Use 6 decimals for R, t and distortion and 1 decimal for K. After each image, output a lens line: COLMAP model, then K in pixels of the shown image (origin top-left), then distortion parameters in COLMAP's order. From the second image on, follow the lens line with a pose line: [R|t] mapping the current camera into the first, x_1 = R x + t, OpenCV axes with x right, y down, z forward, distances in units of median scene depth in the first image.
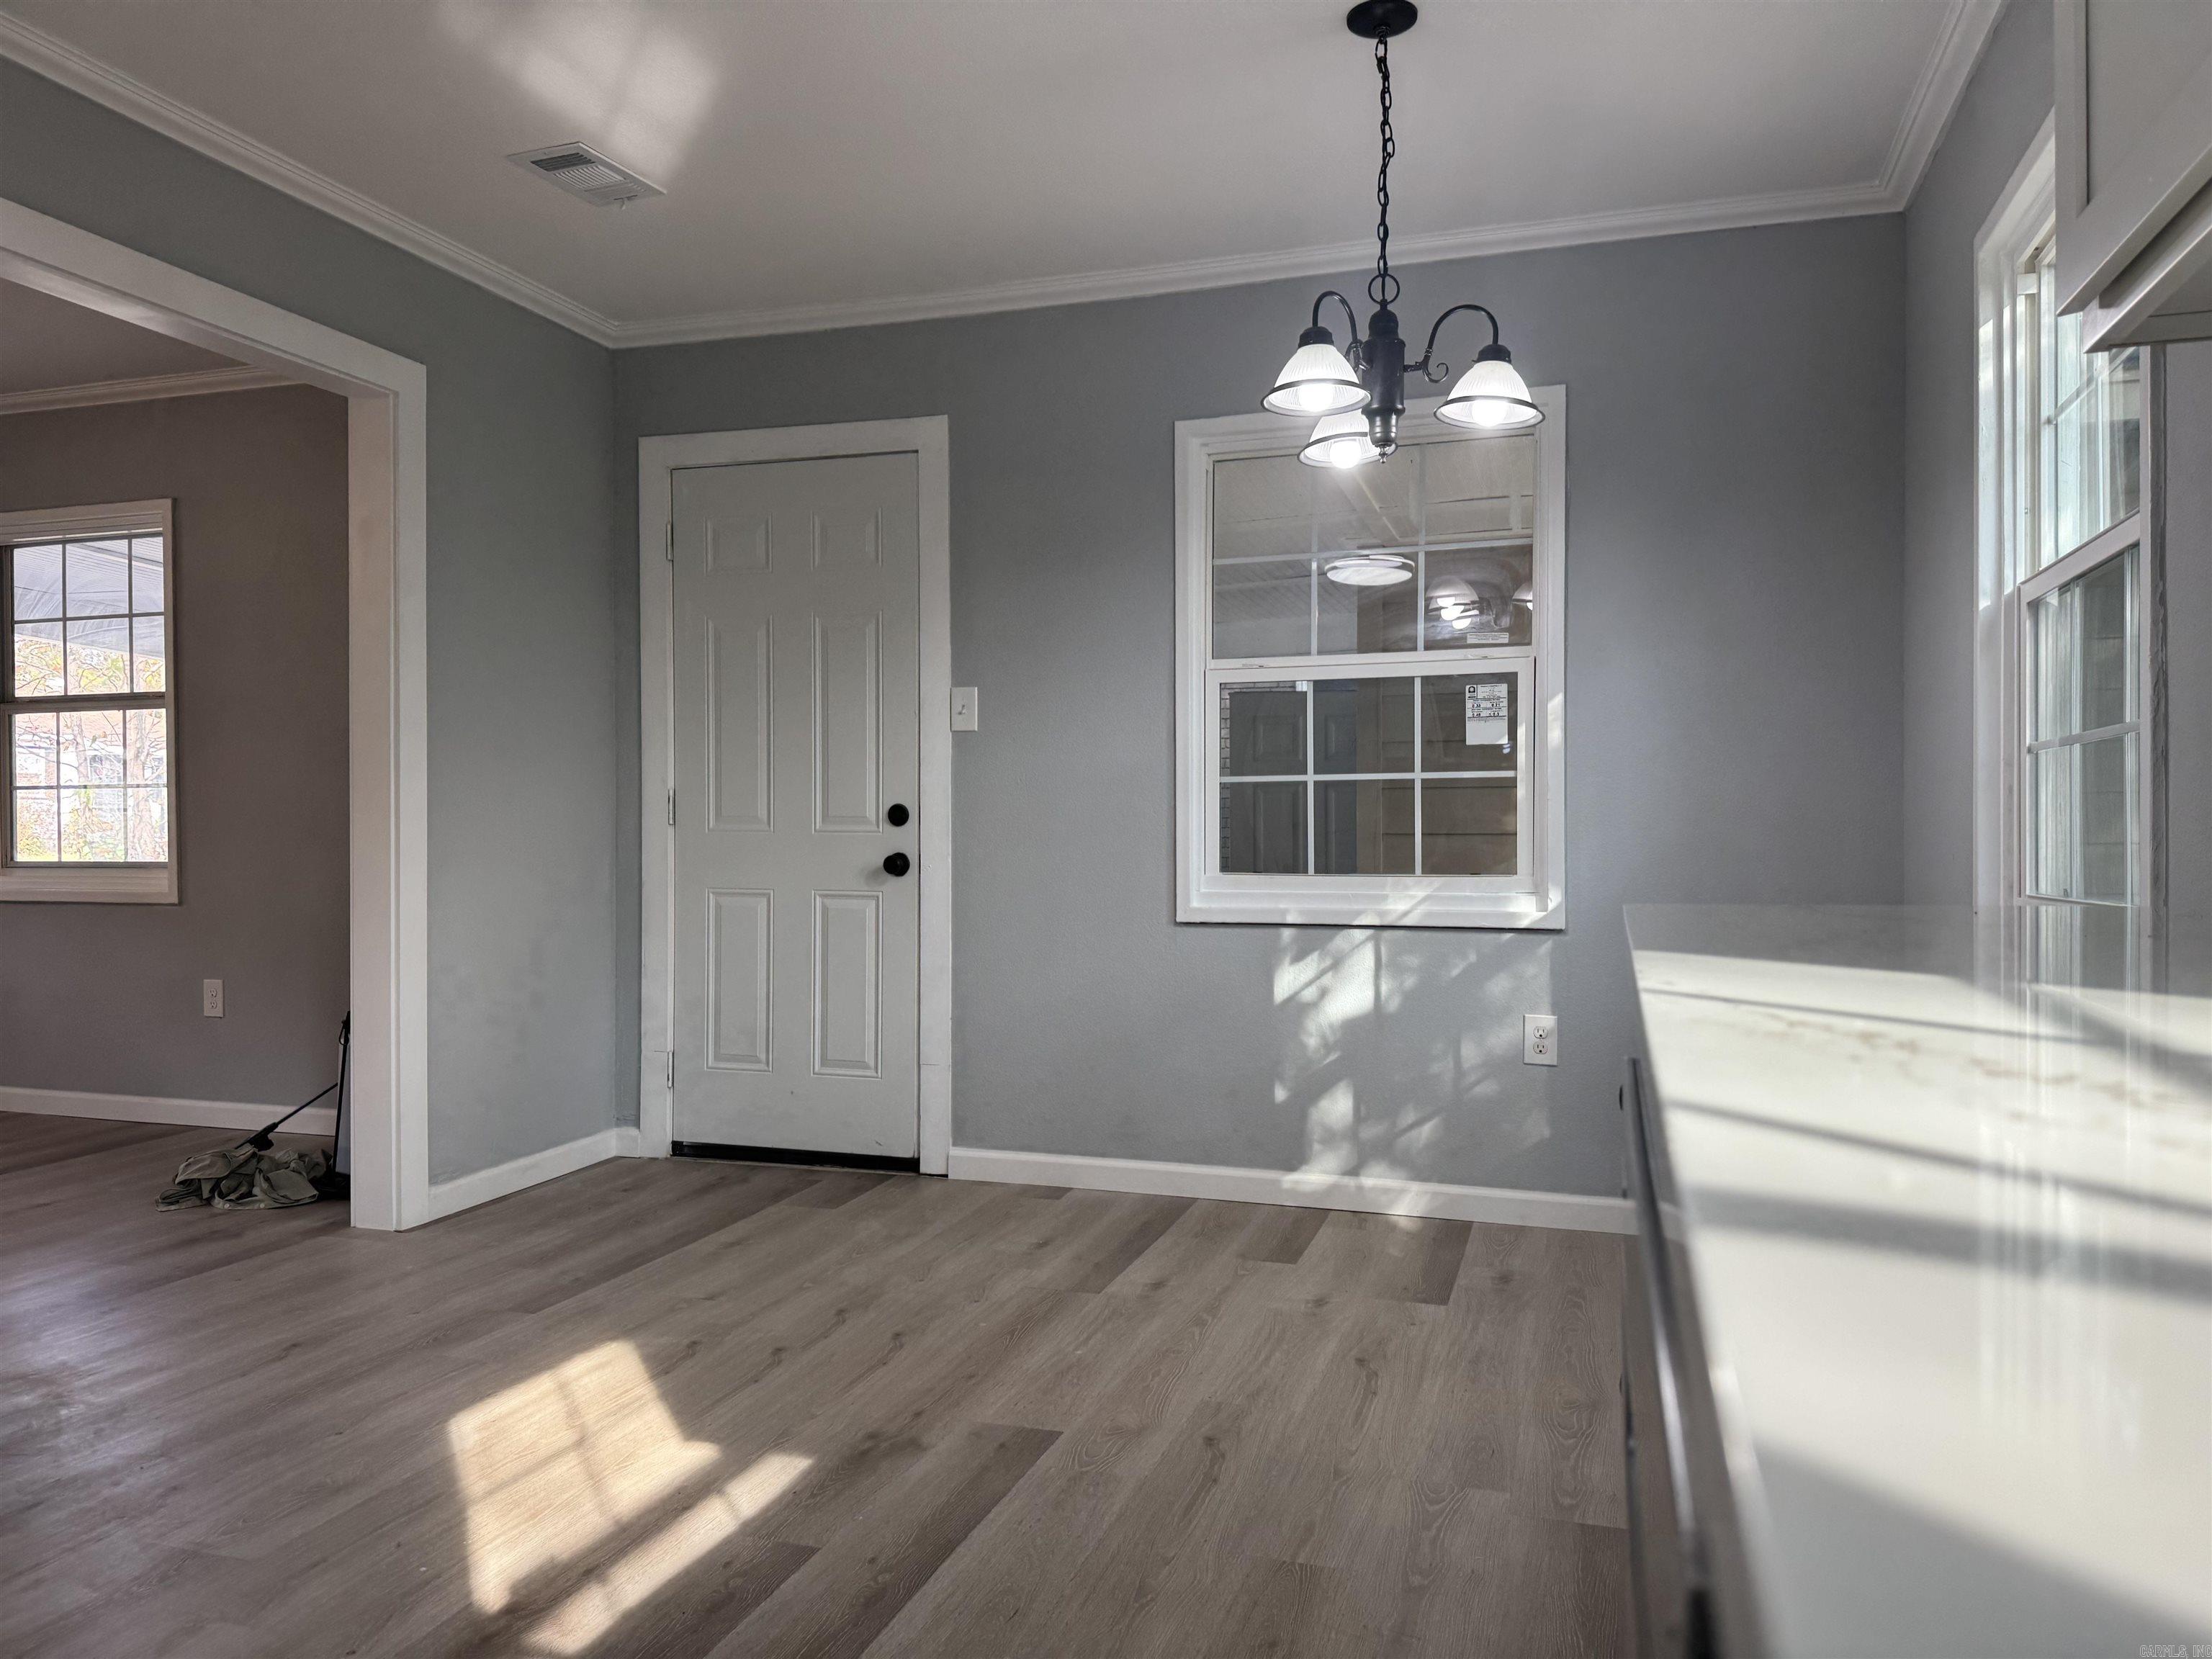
lens RADIAL K [[1567.0, 0, 1089.5], [0, 1567.0, 827.8], [0, 0, 1]] dist [0.046944, -0.046711]
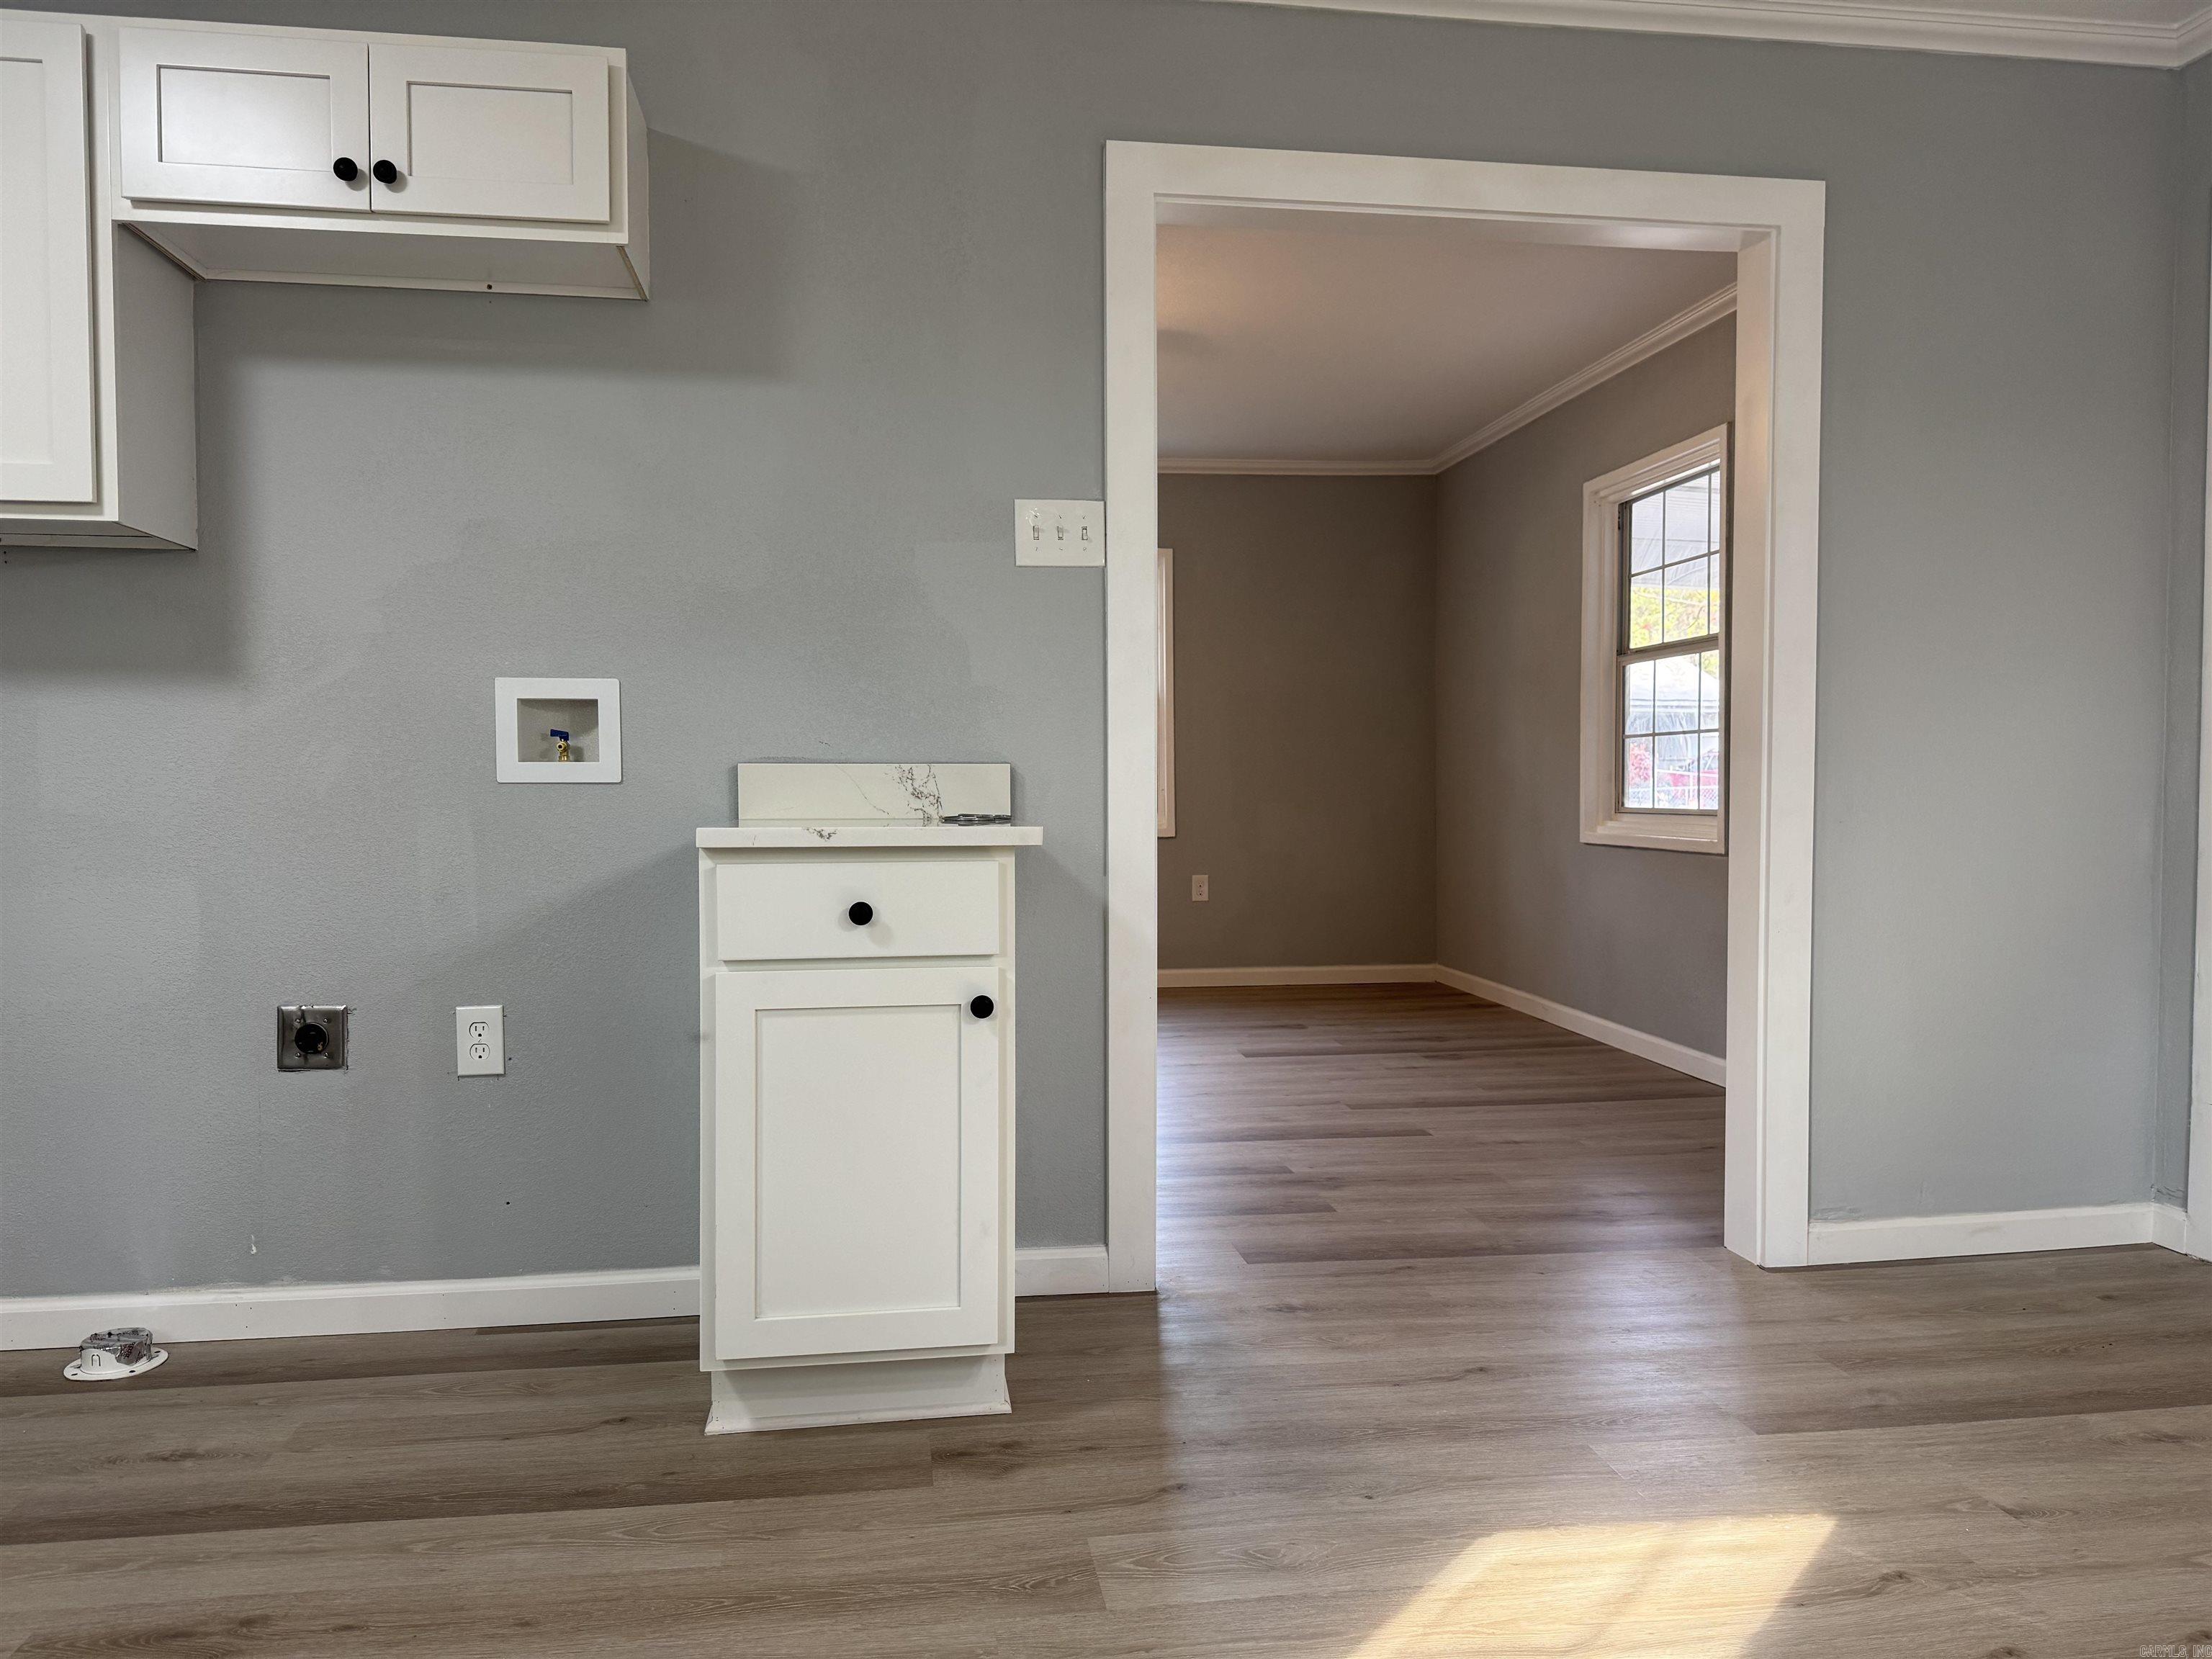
lens RADIAL K [[1567.0, 0, 1107.1], [0, 1567.0, 842.0], [0, 0, 1]] dist [0.046944, -0.046711]
pose [[0.454058, 0.033350, -0.890348, 0.131996], [0.006323, 0.999153, 0.040651, -0.000412], [0.890950, -0.024087, 0.453463, 0.334593]]
